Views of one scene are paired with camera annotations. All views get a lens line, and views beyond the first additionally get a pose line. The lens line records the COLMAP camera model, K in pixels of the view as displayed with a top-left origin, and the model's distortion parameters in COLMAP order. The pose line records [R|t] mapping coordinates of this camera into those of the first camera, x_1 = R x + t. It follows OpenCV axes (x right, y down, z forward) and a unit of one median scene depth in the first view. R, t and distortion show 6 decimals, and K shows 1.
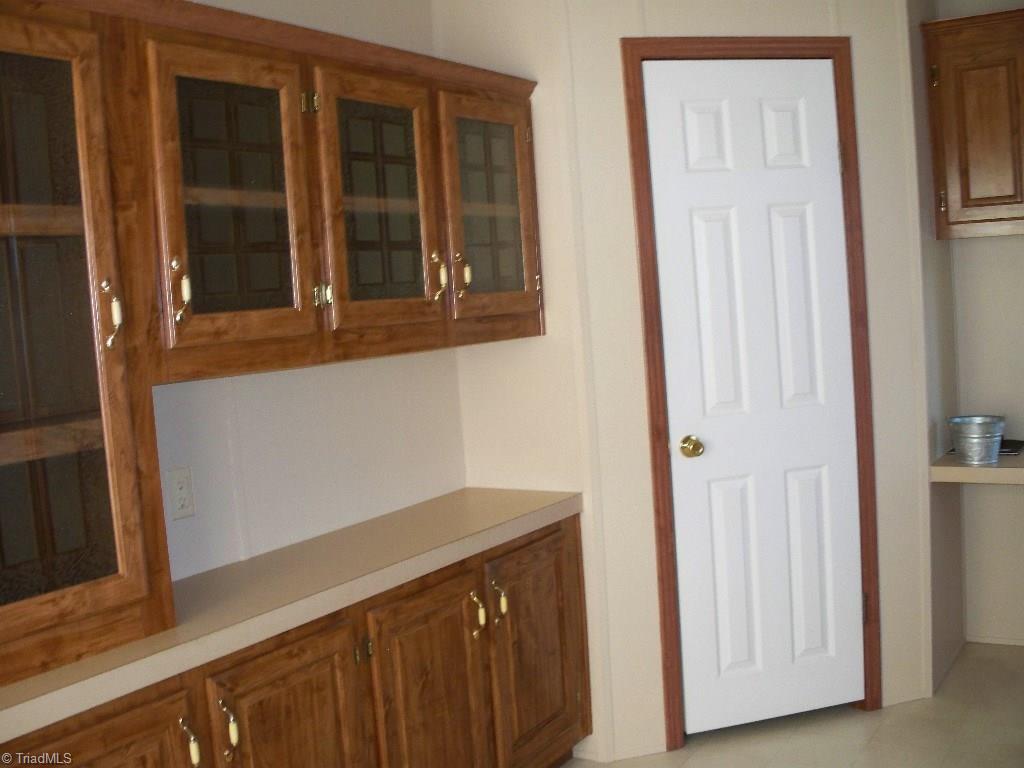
lens RADIAL K [[1106.2, 0, 512.0], [0, 1106.2, 384.0], [0, 0, 1]] dist [-0.194241, 0.138497]
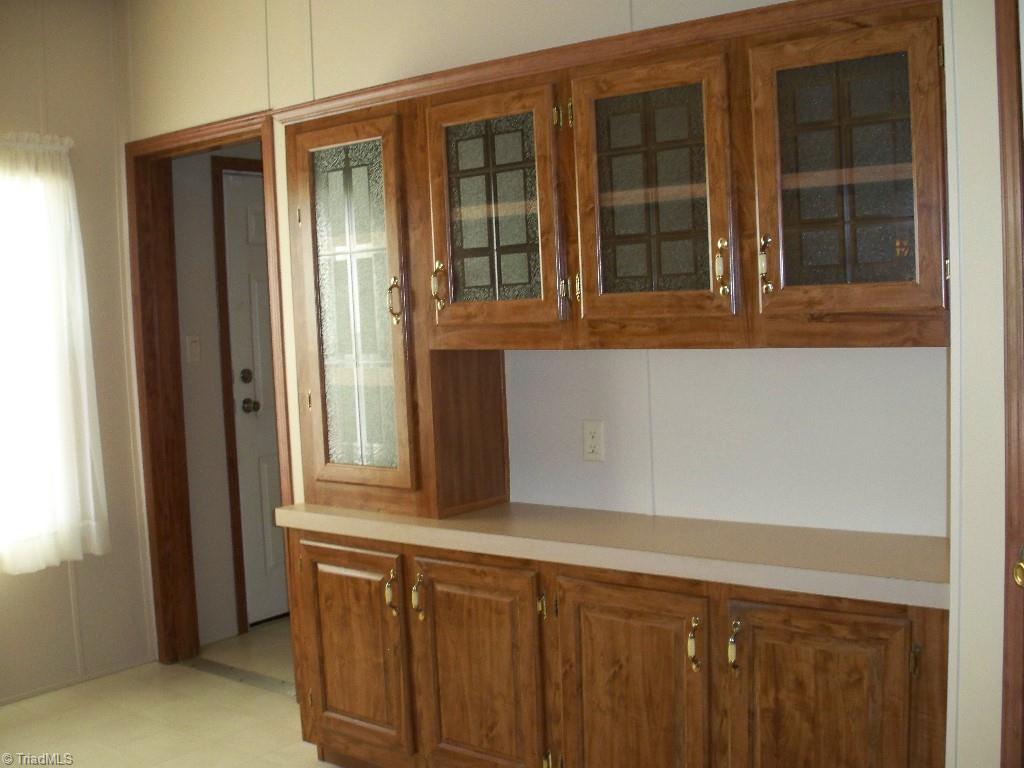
lens RADIAL K [[1106.2, 0, 512.0], [0, 1106.2, 384.0], [0, 0, 1]] dist [-0.194241, 0.138497]
pose [[-0.071396, 0.142841, -0.987167, 0.893831], [-0.031789, 0.988864, 0.145386, -0.136759], [0.996941, 0.041761, -0.066060, 0.961997]]
